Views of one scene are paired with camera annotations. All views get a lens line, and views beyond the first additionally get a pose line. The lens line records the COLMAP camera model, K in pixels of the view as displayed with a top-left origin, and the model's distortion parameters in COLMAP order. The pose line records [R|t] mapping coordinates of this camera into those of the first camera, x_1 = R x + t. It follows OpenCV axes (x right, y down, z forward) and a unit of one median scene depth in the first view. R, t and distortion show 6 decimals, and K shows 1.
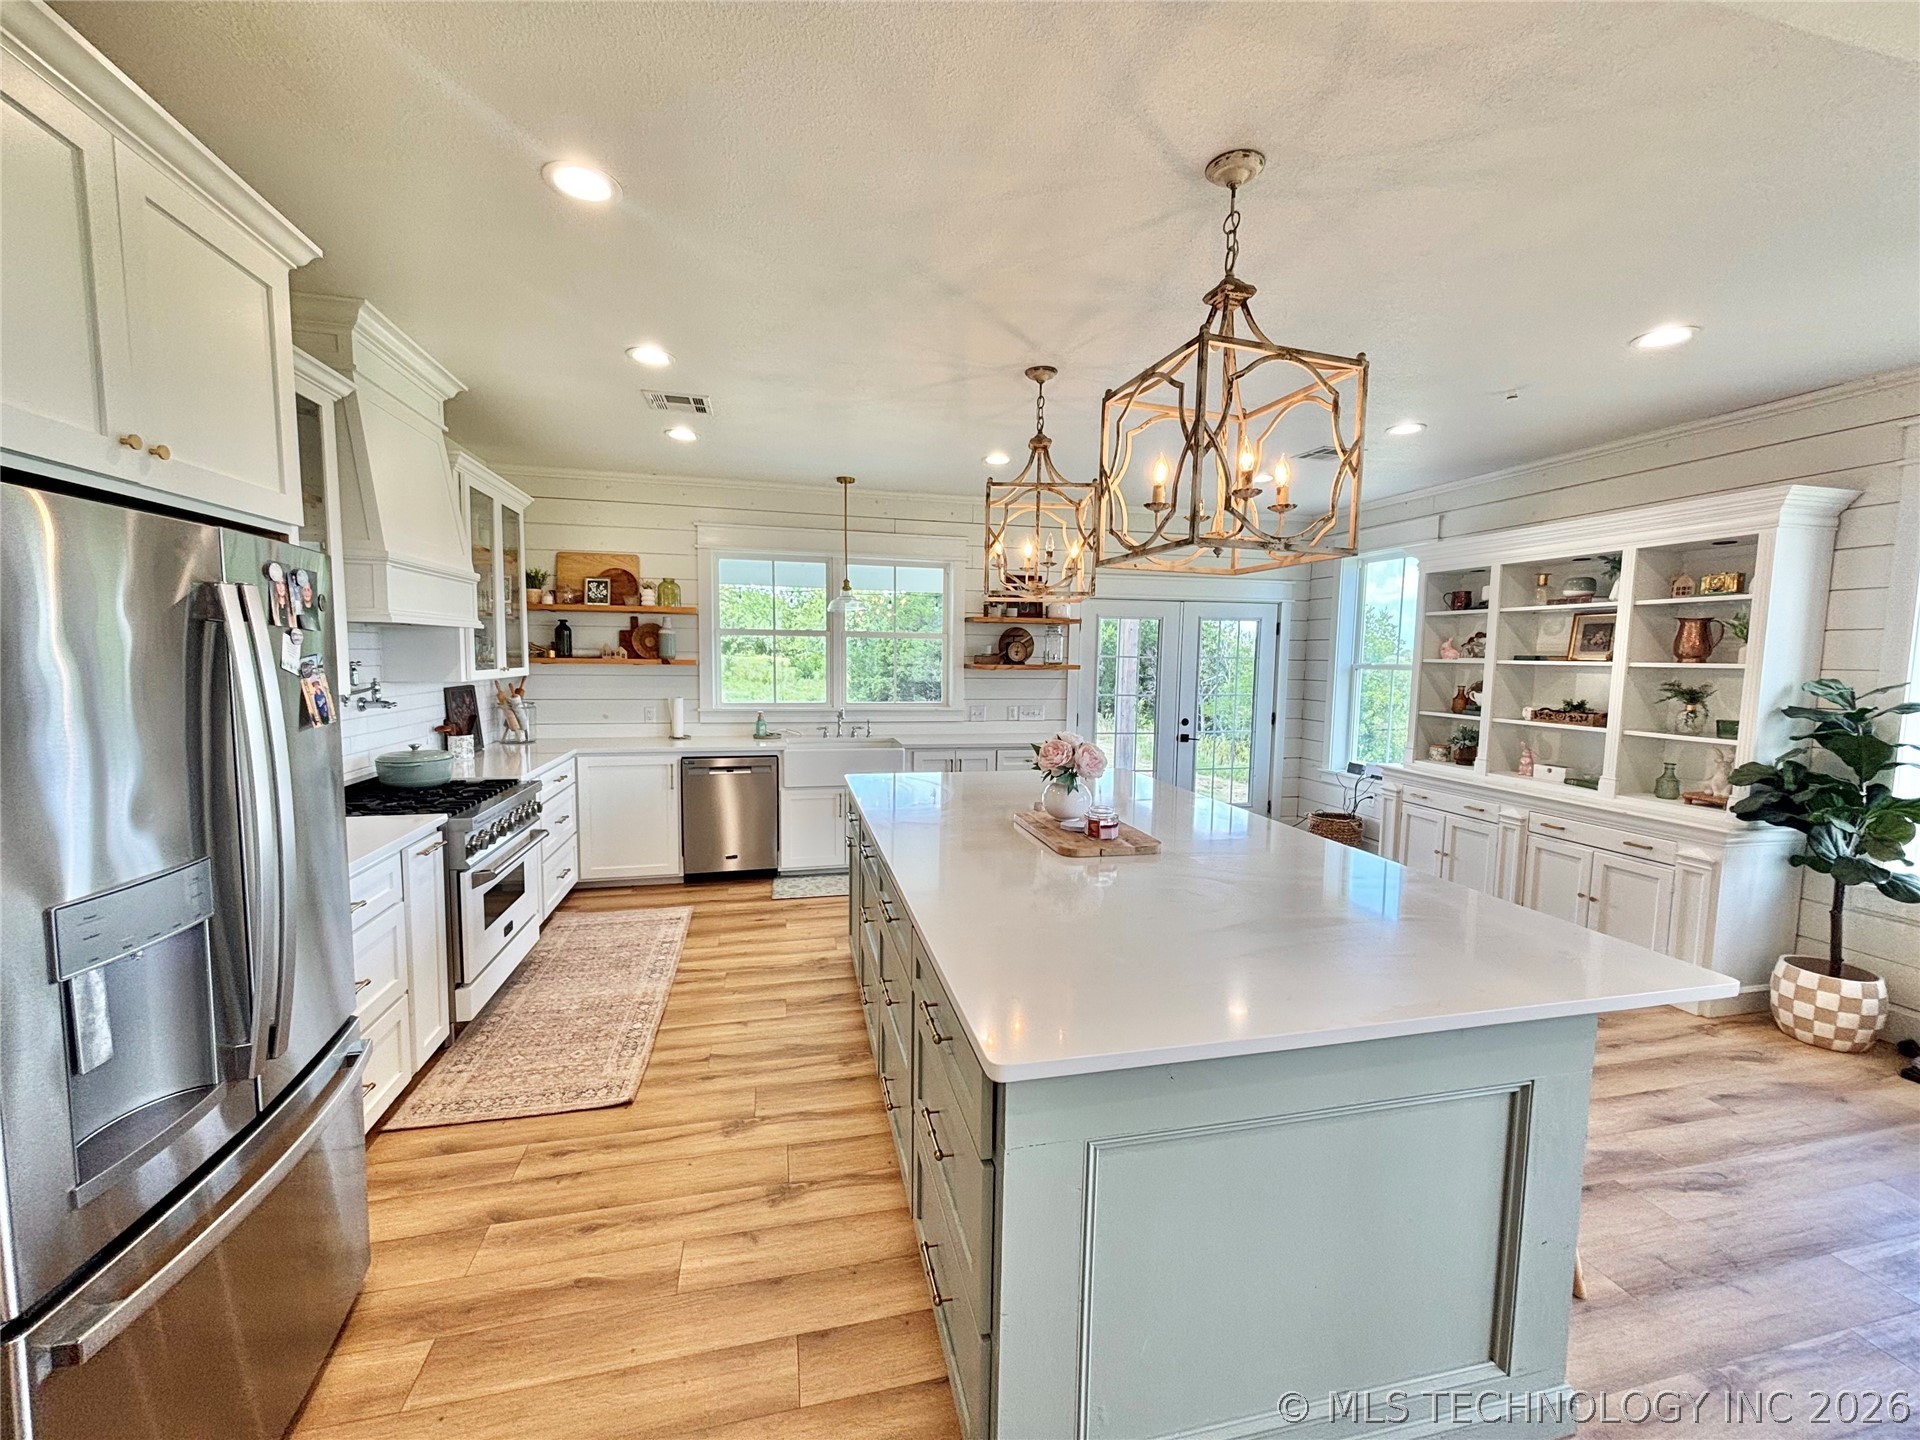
lens RADIAL K [[761.7, 0, 960.0], [0, 761.7, 720.0], [0, 0, 1]] dist [0.000658, 0.000006]
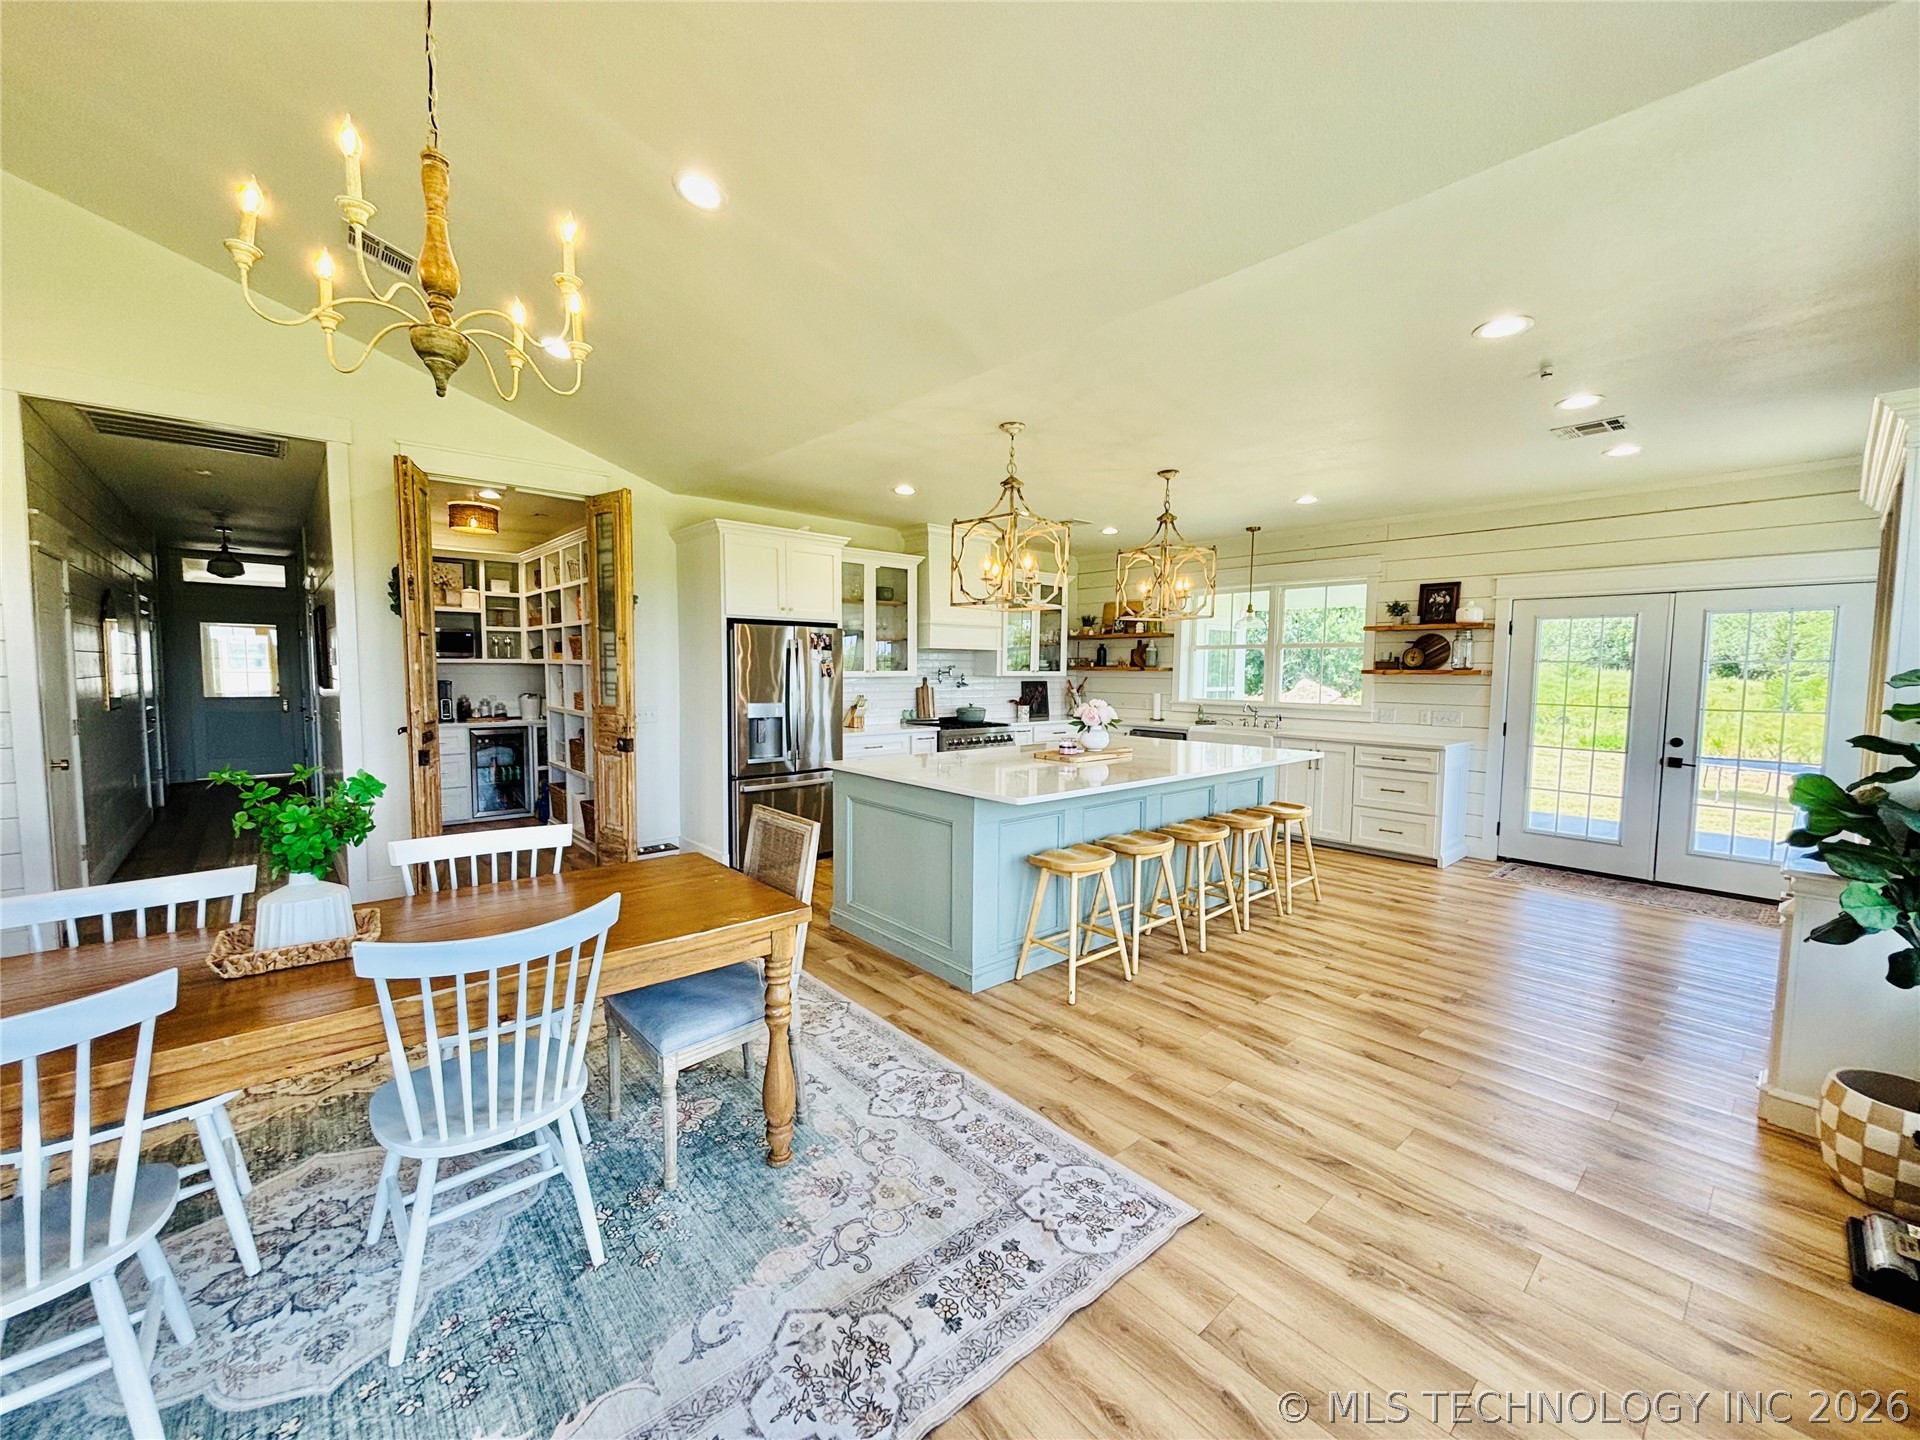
lens RADIAL K [[772.6, 0, 960.0], [0, 772.6, 720.0], [0, 0, 1]] dist [0.001211, 0.000121]
pose [[0.460692, 0.048732, -0.886221, 0.792657], [-0.078082, 0.996845, 0.014225, 0.031447], [0.884119, 0.062645, 0.463043, -0.036691]]
